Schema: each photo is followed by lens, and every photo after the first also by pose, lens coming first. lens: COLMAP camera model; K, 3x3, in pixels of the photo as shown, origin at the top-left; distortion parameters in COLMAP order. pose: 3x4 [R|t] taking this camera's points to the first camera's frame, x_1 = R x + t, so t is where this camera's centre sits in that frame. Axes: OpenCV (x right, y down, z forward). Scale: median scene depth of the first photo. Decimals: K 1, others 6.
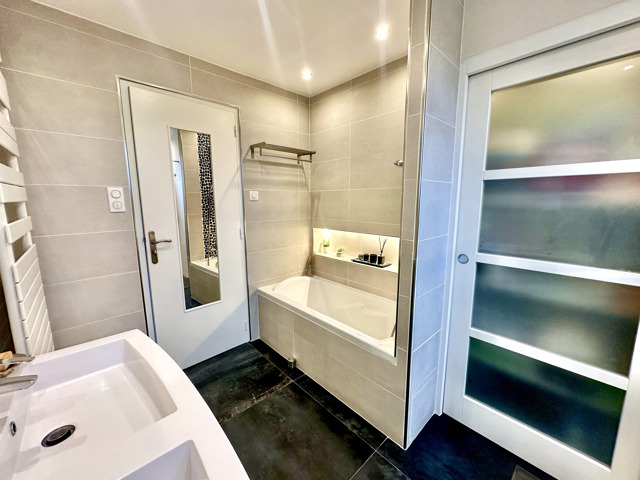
lens RADIAL K [[255.4, 0, 319.5], [0, 255.4, 239.4], [0, 0, 1]] dist [-0.003734, -0.000389]
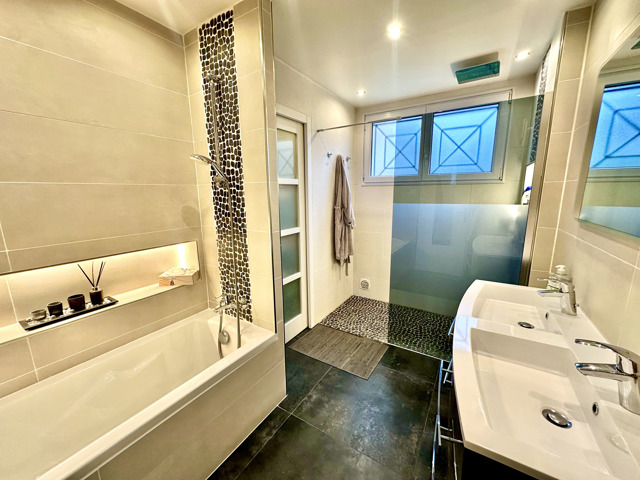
lens RADIAL K [[255.4, 0, 321.0], [0, 255.4, 240.4], [0, 0, 1]] dist [-0.003734, -0.000389]
pose [[-0.251730, -0.171576, 0.952467, -0.713943], [0.162179, 0.962764, 0.216294, -0.151380], [-0.954112, 0.208918, -0.214530, 0.863582]]
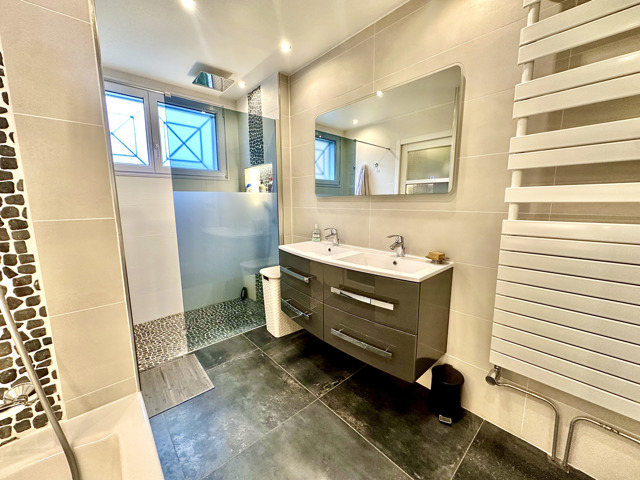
lens RADIAL K [[255.4, 0, 320.6], [0, 255.4, 240.3], [0, 0, 1]] dist [-0.003734, -0.000389]
pose [[-0.999797, 0.005057, 0.019527, -0.184186], [0.010731, 0.953067, 0.302569, -0.118230], [-0.017080, 0.302717, -0.952928, 1.363679]]
